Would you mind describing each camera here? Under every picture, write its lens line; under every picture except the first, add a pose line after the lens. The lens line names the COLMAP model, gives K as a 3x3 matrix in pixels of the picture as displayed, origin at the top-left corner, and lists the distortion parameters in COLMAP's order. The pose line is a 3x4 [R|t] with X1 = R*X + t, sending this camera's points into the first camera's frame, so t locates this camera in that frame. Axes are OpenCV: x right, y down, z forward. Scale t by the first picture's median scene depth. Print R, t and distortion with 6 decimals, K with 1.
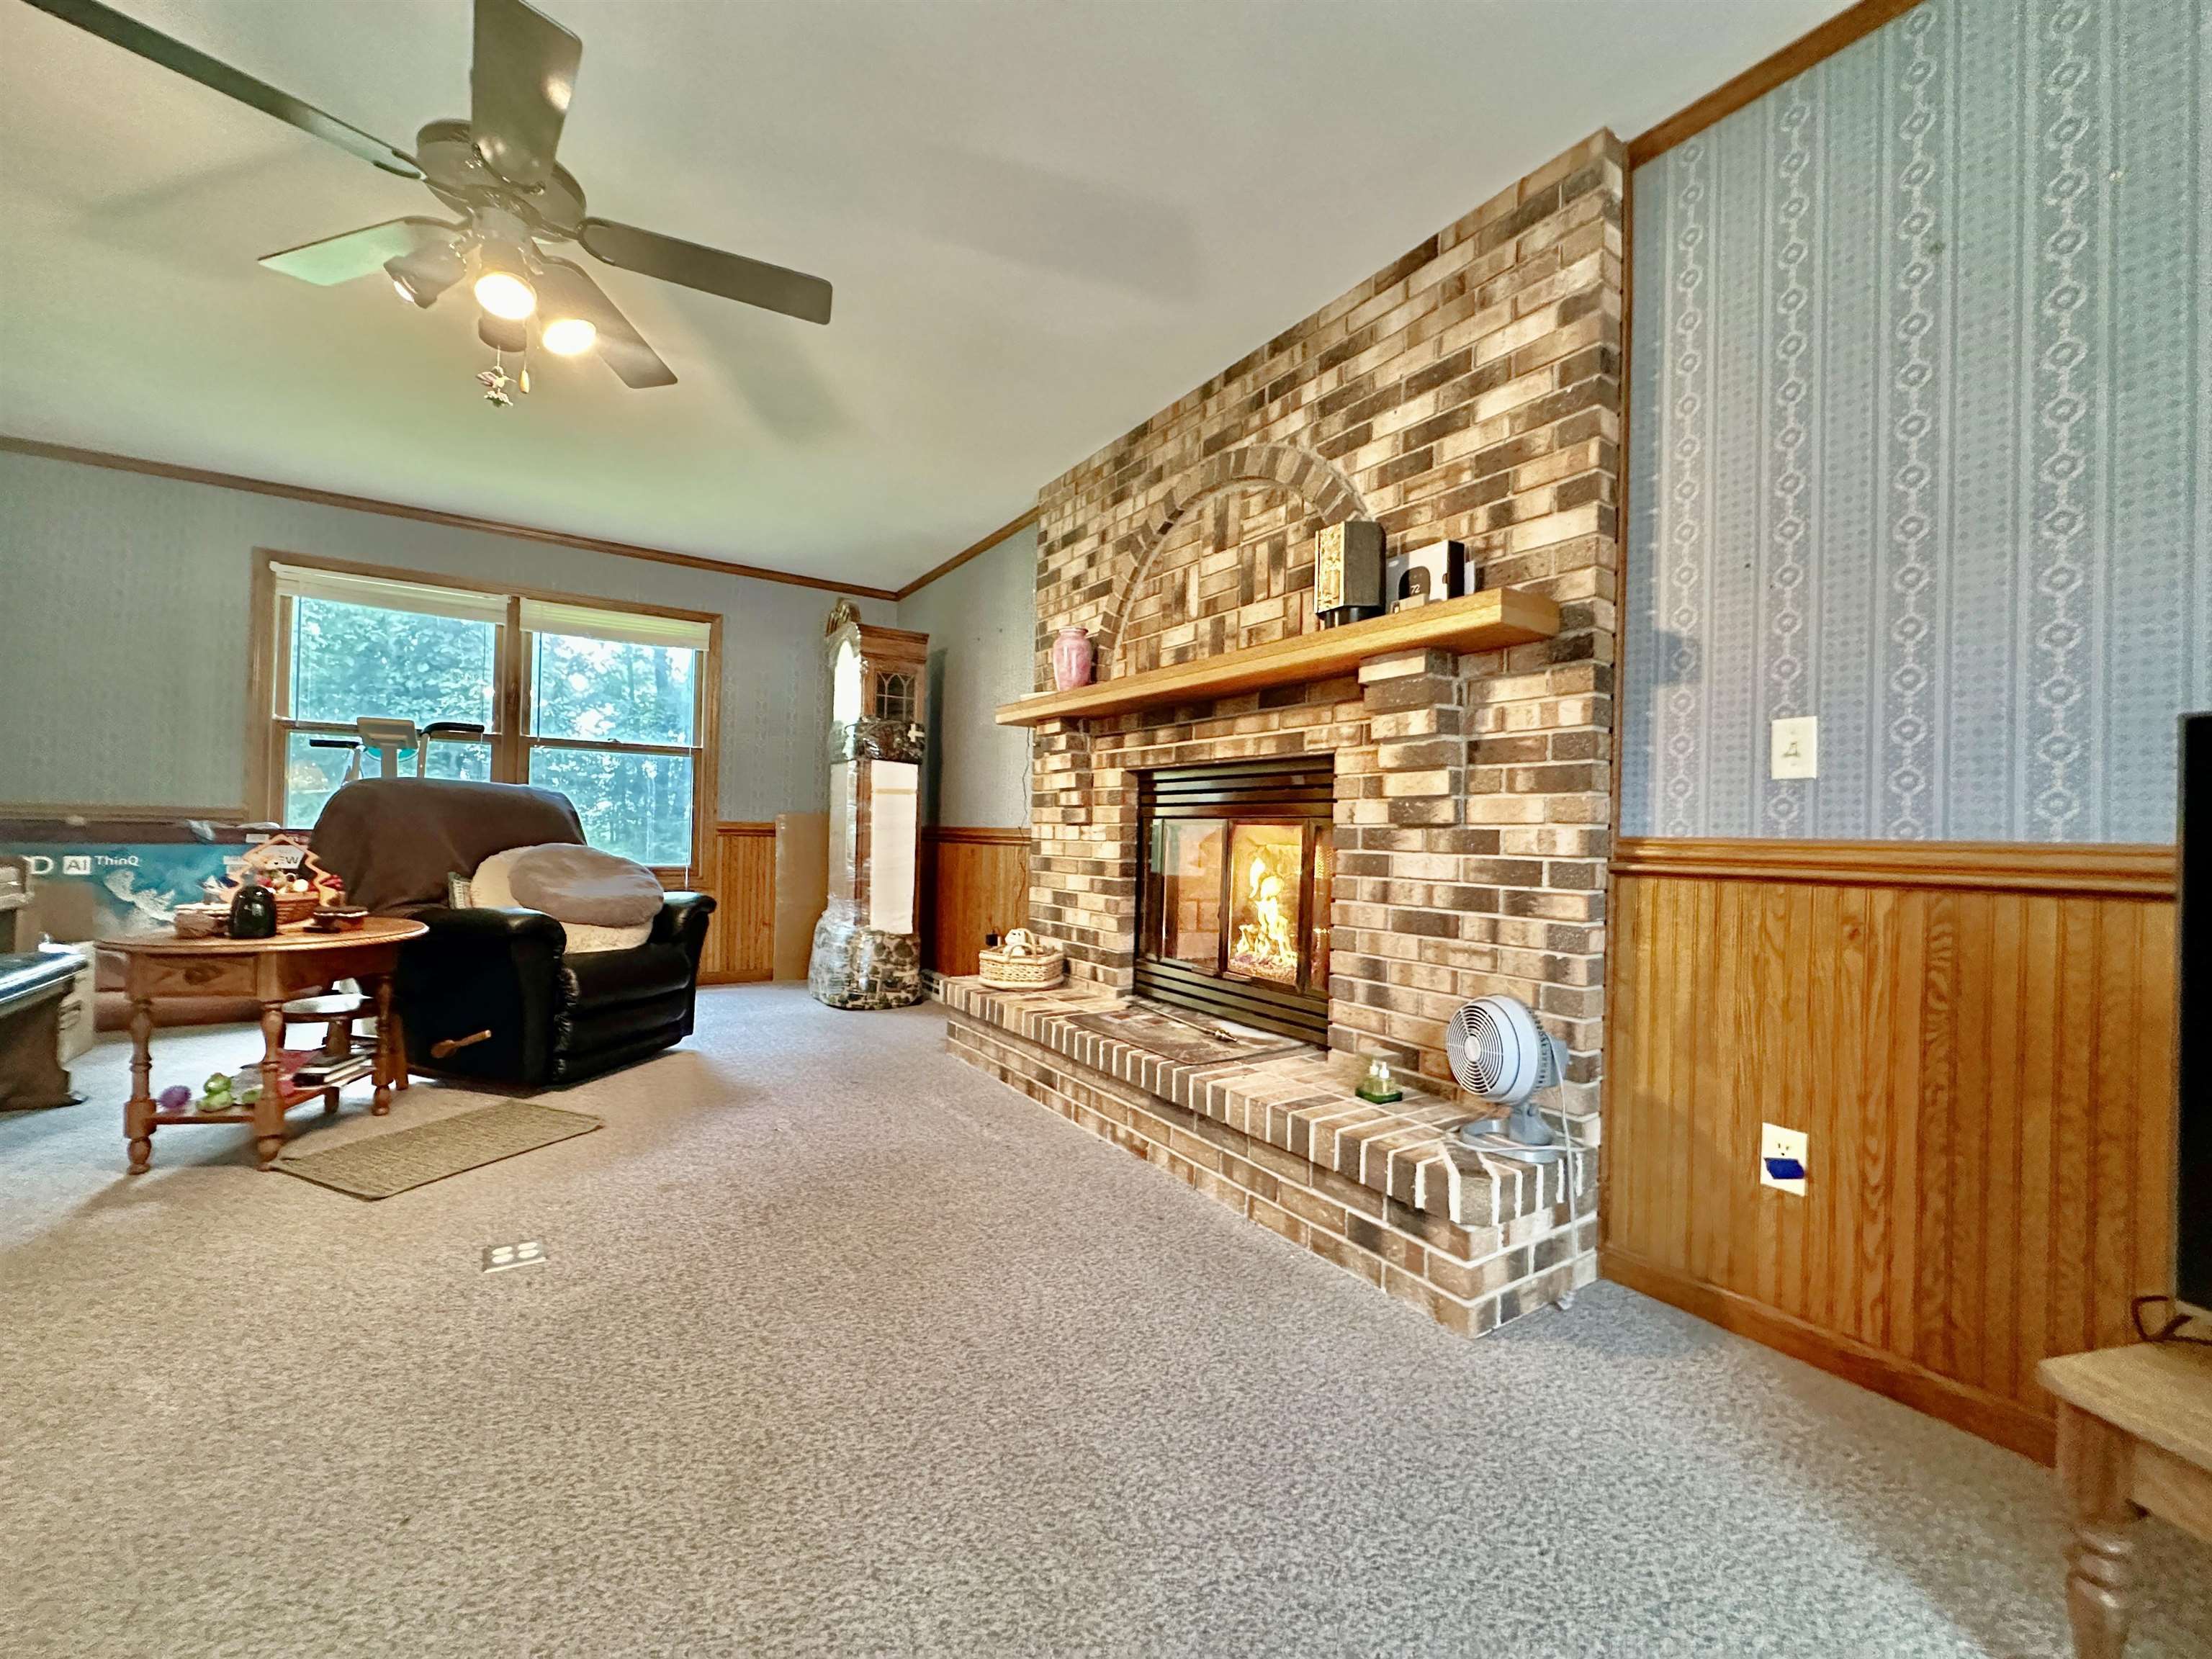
lens RADIAL K [[887.4, 0, 1106.0], [0, 887.4, 829.5], [0, 0, 1]] dist [-0.002207, 0.001127]
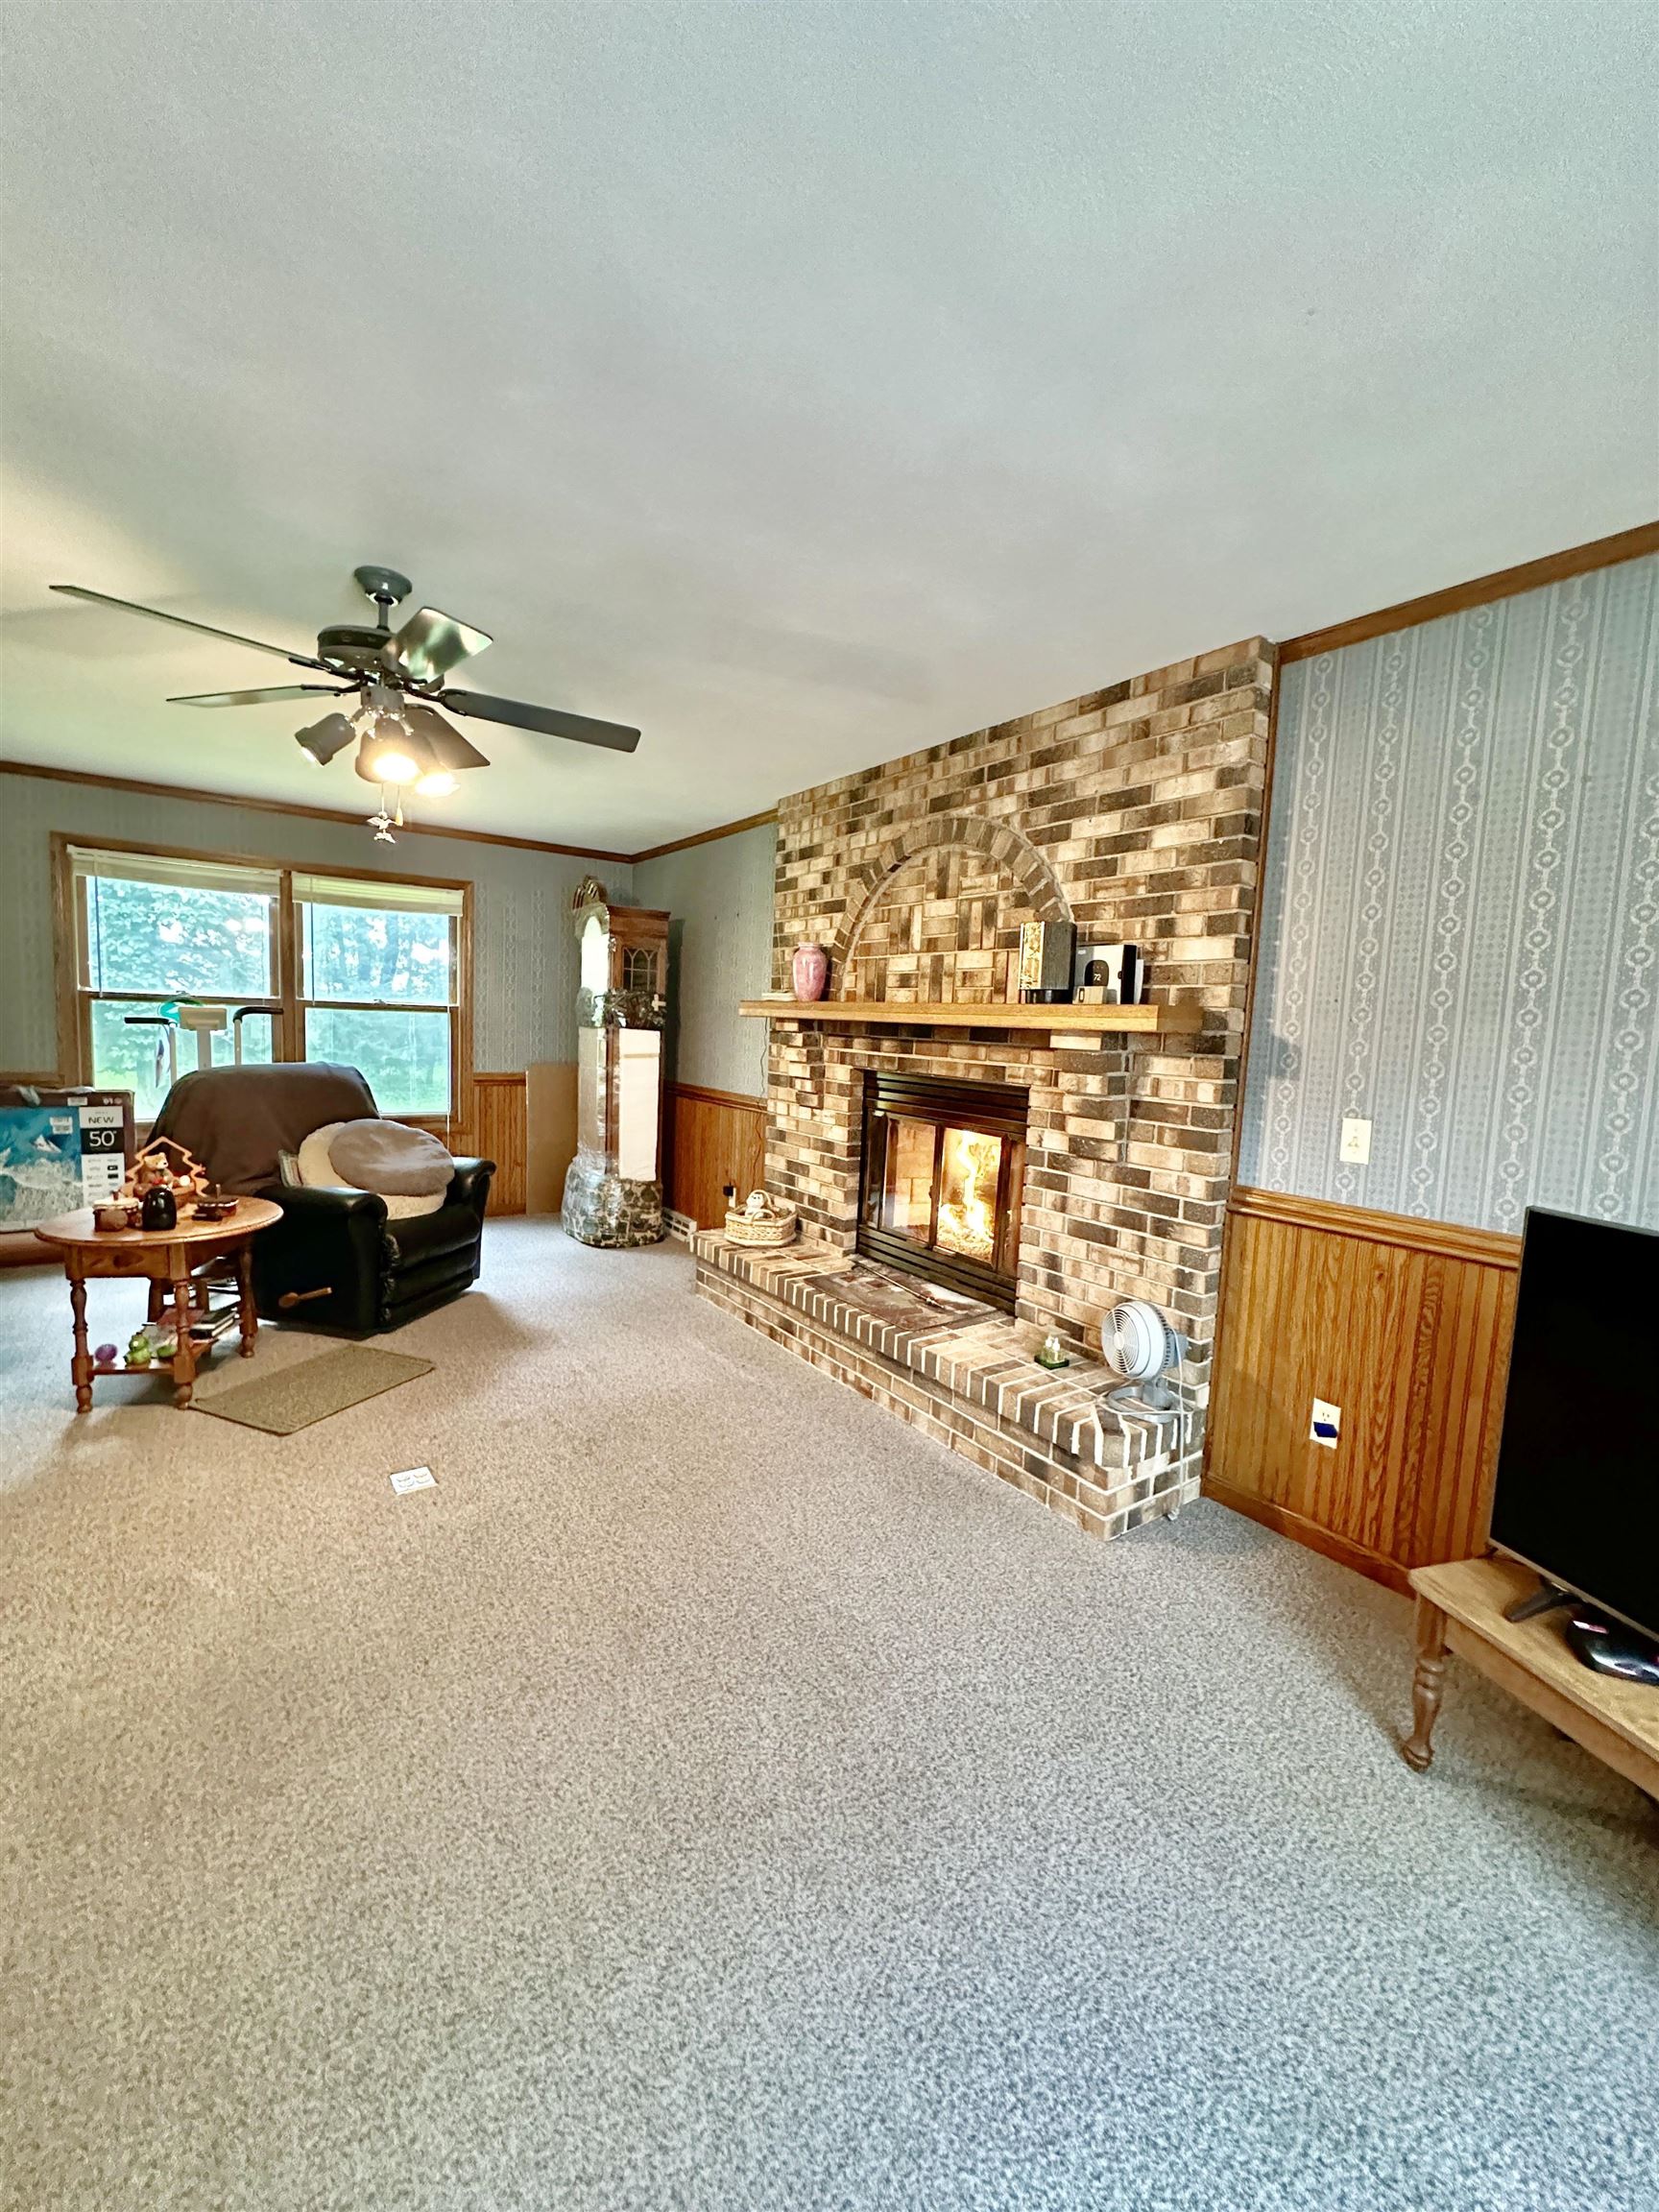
lens RADIAL K [[887.9, 0, 832.0], [0, 887.9, 1106.9], [0, 0, 1]] dist [0.000000, 0.000017]
pose [[0.999268, 0.015218, 0.035086, -0.070341], [-0.018725, 0.994619, 0.101899, -0.199508], [-0.033346, -0.102481, 0.994176, -0.261134]]
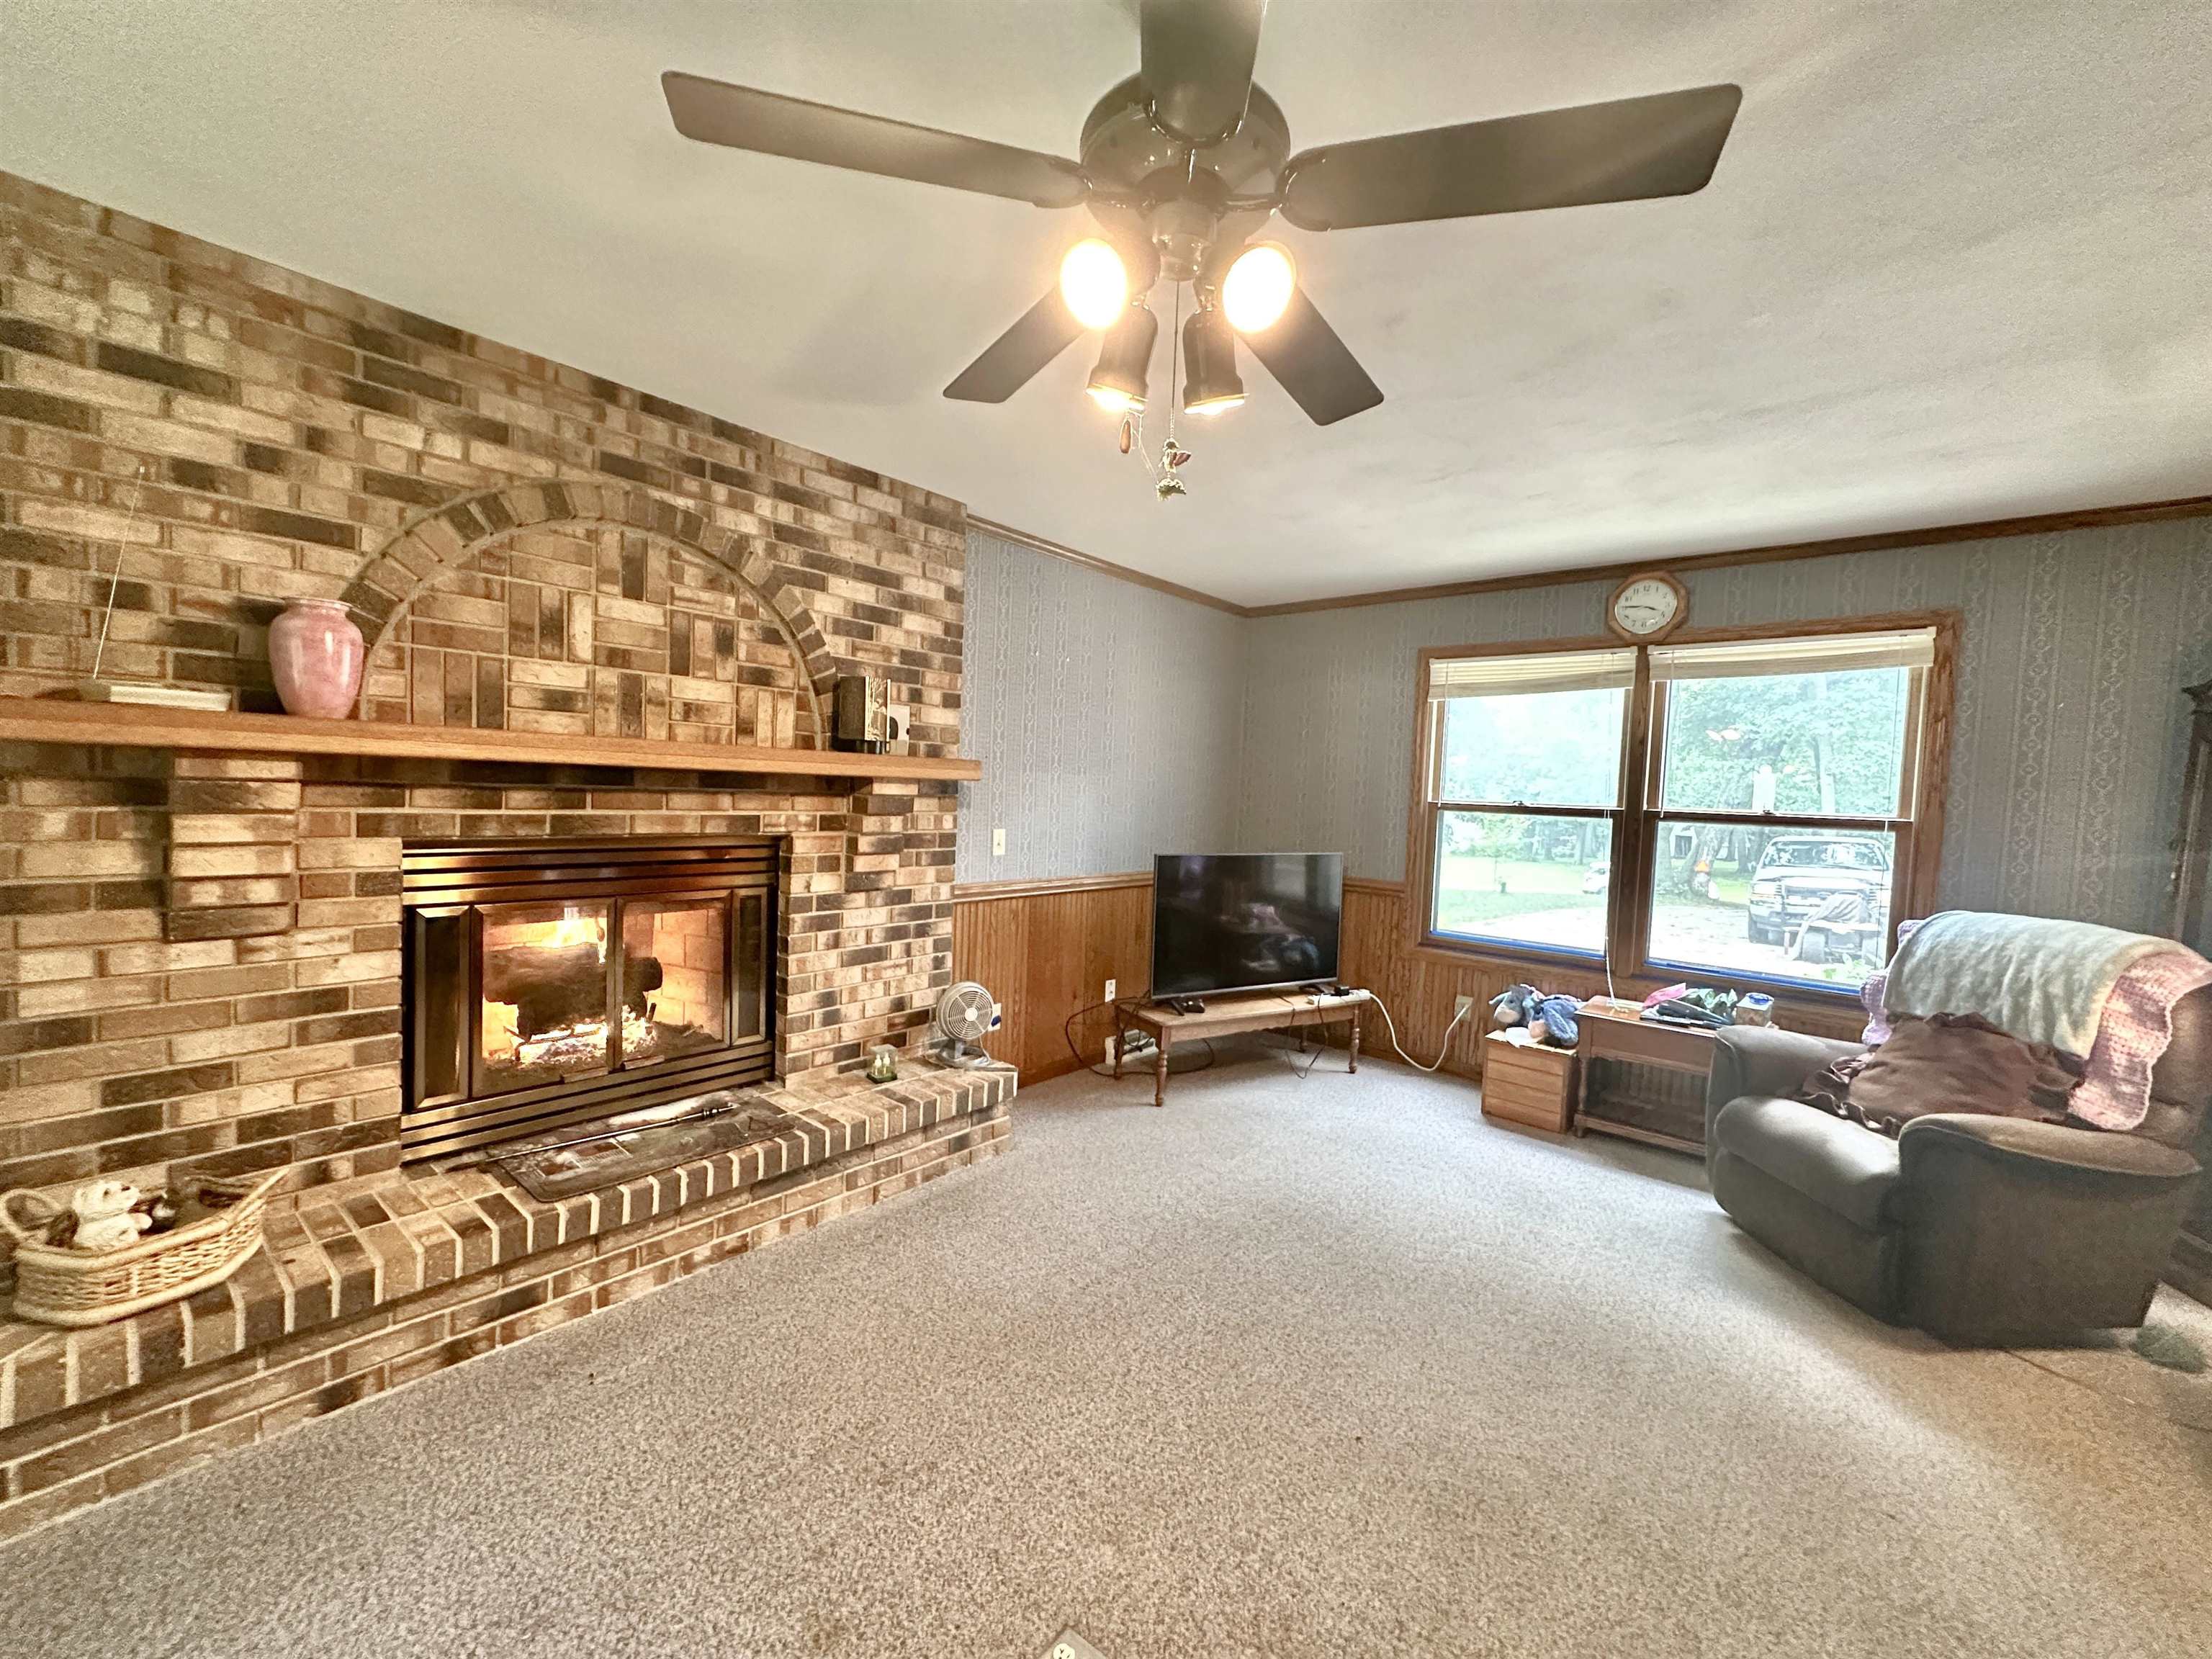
lens RADIAL K [[887.4, 0, 1106.0], [0, 887.4, 829.5], [0, 0, 1]] dist [-0.002207, 0.001127]
pose [[-0.276114, -0.080026, 0.957788, -1.112920], [-0.051706, 0.996321, 0.068339, -0.218052], [-0.959733, -0.030654, -0.279236, 1.012736]]
